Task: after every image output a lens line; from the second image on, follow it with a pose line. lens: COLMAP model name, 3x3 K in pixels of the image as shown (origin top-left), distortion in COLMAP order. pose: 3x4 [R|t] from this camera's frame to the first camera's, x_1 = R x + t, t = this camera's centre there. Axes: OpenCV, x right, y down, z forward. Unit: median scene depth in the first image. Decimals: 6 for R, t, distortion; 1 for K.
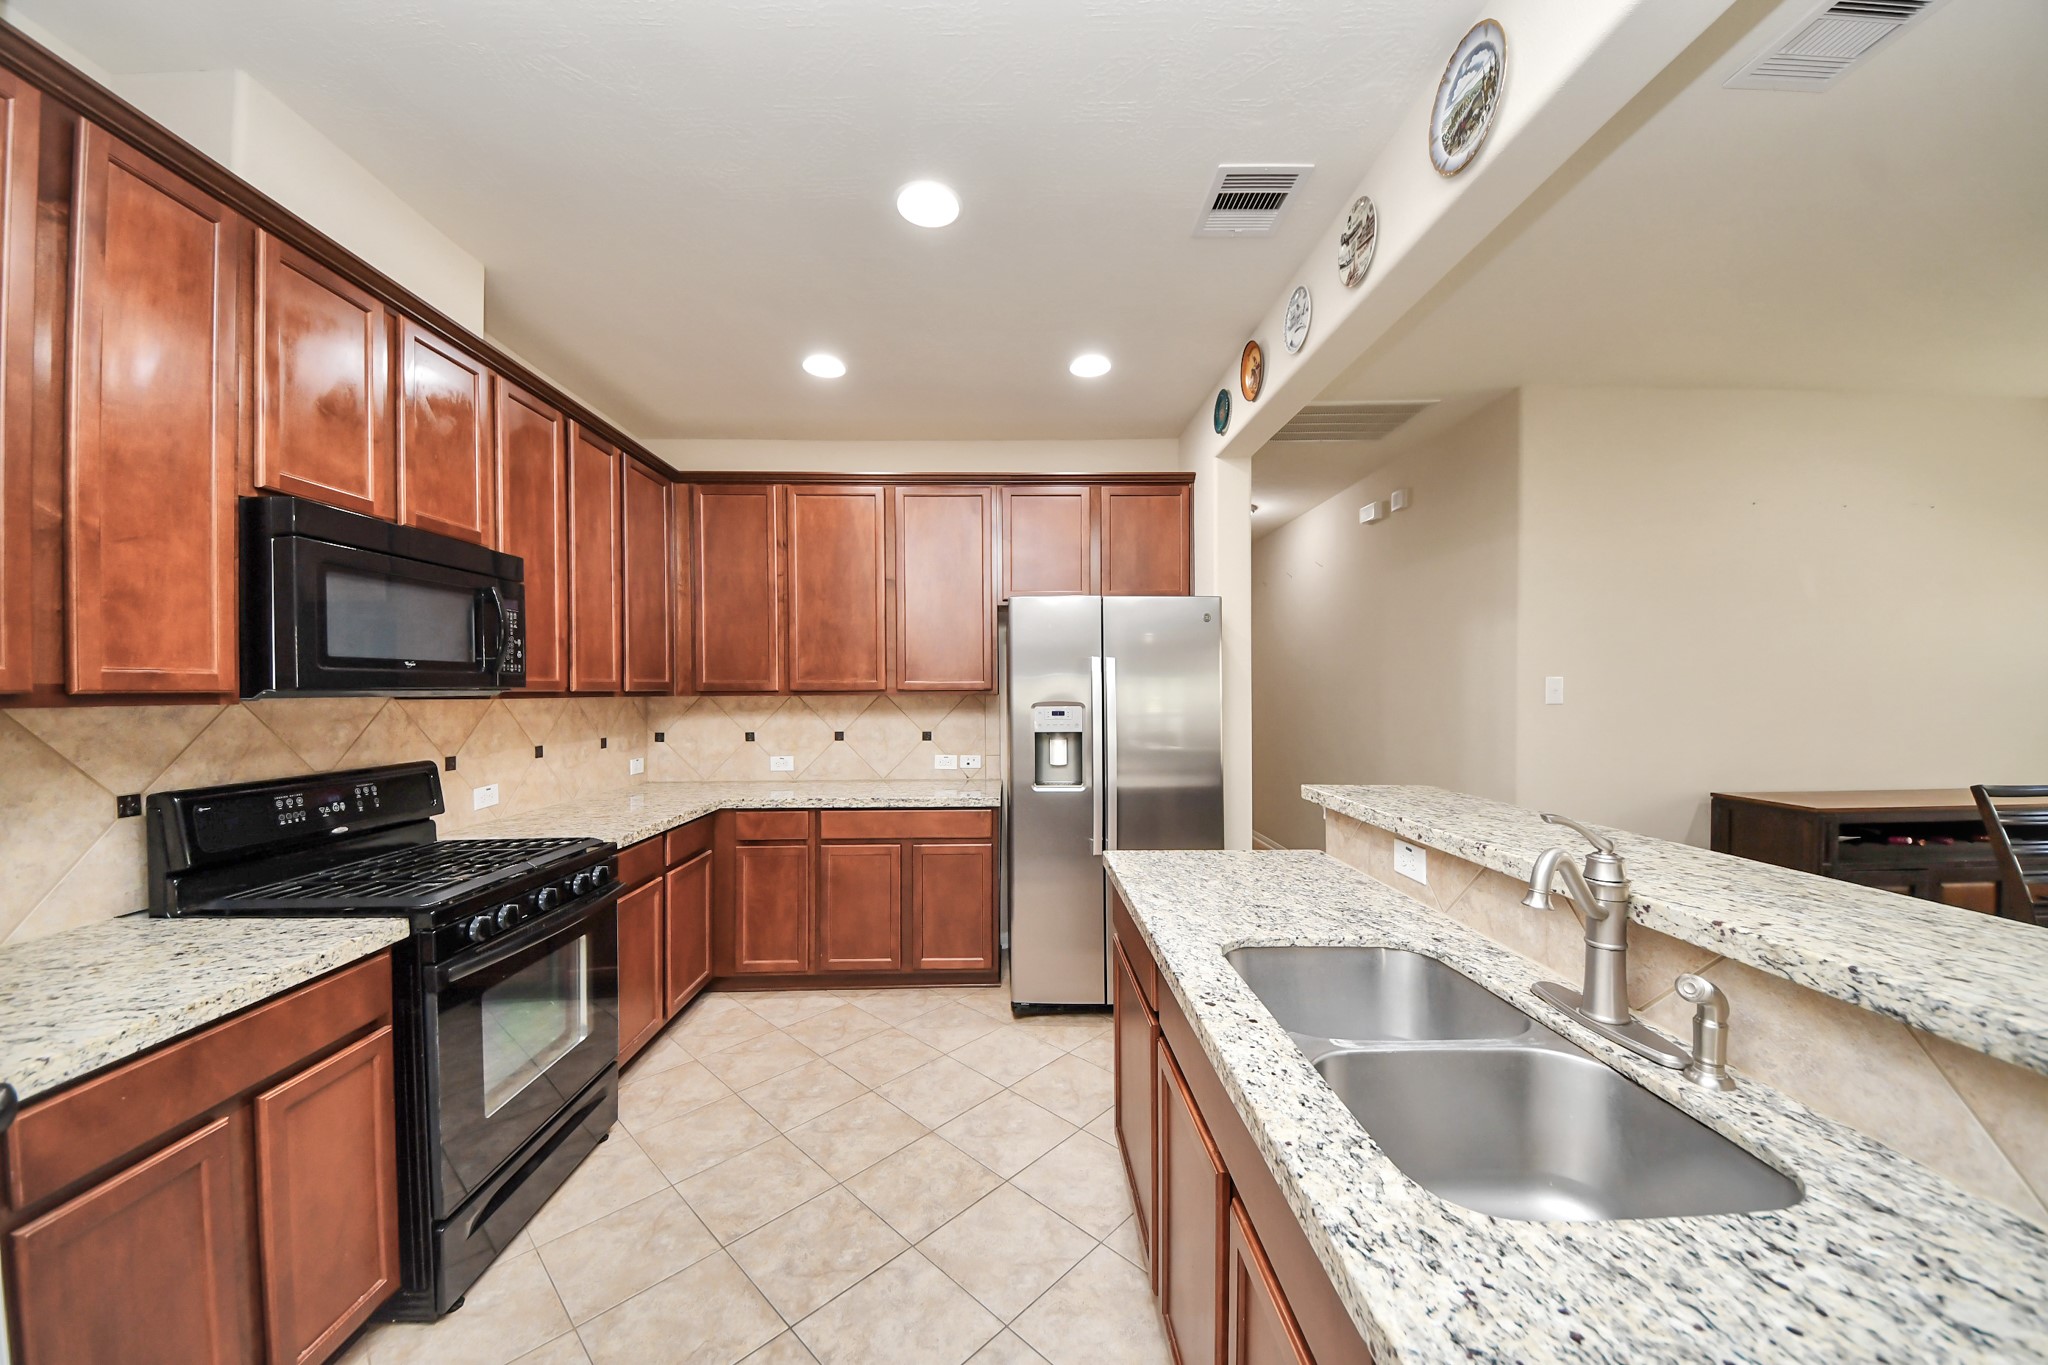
lens RADIAL K [[725.9, 0, 1020.1], [0, 725.9, 695.4], [0, 0, 1]] dist [0.010946, -0.008762]
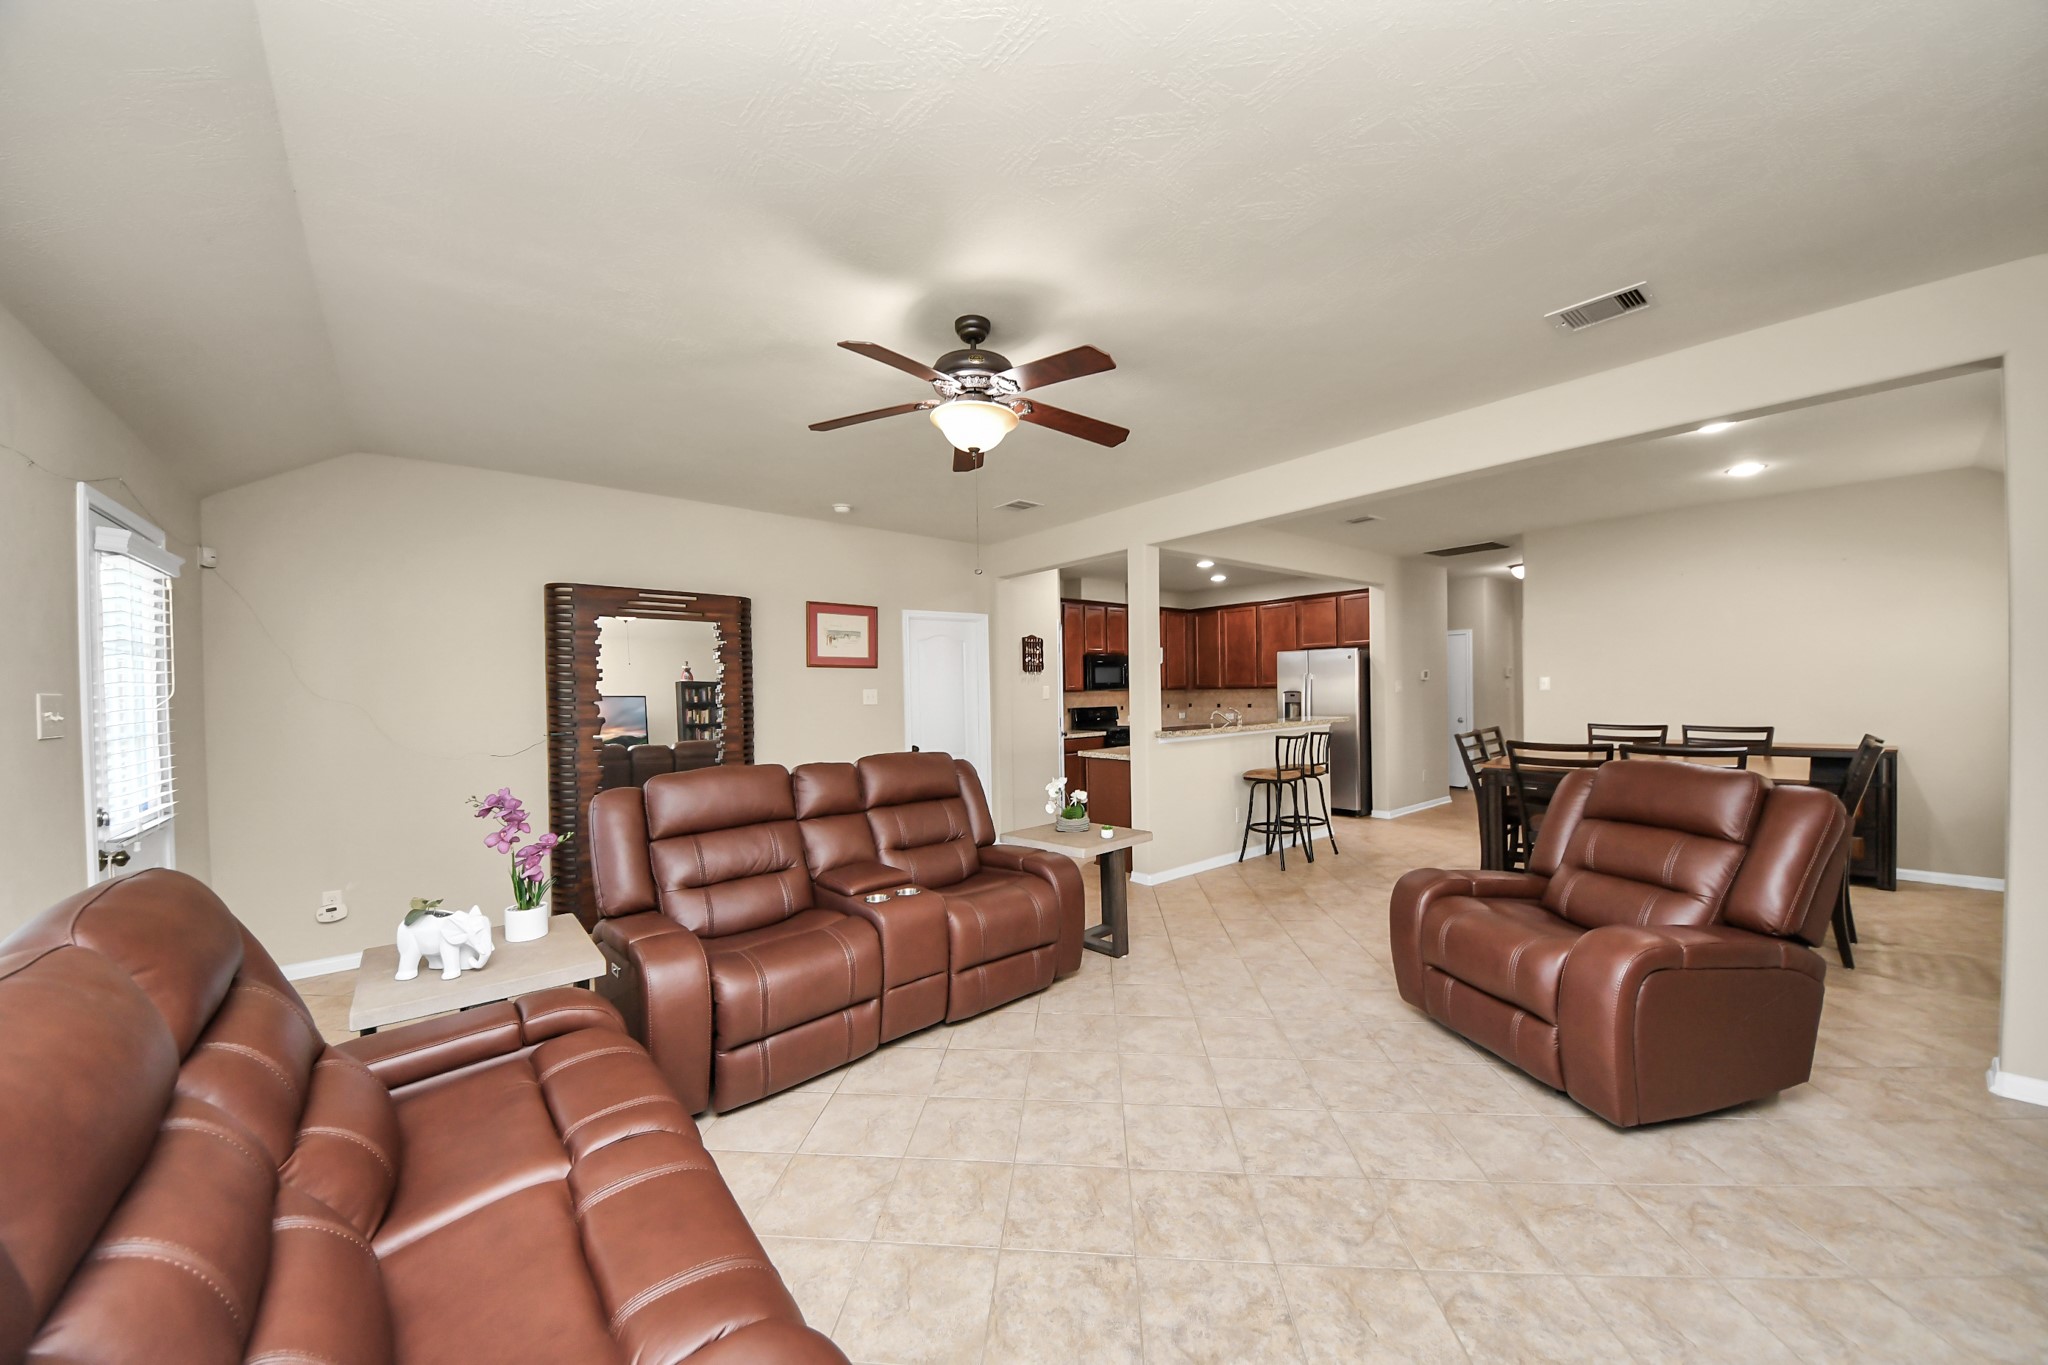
lens RADIAL K [[725.9, 0, 1020.1], [0, 725.9, 695.4], [0, 0, 1]] dist [0.010946, -0.008762]
pose [[0.632872, 0.000506, -0.774256, 2.037280], [0.009304, 0.999923, 0.008258, -0.007902], [0.774201, -0.012430, 0.632818, -2.025897]]
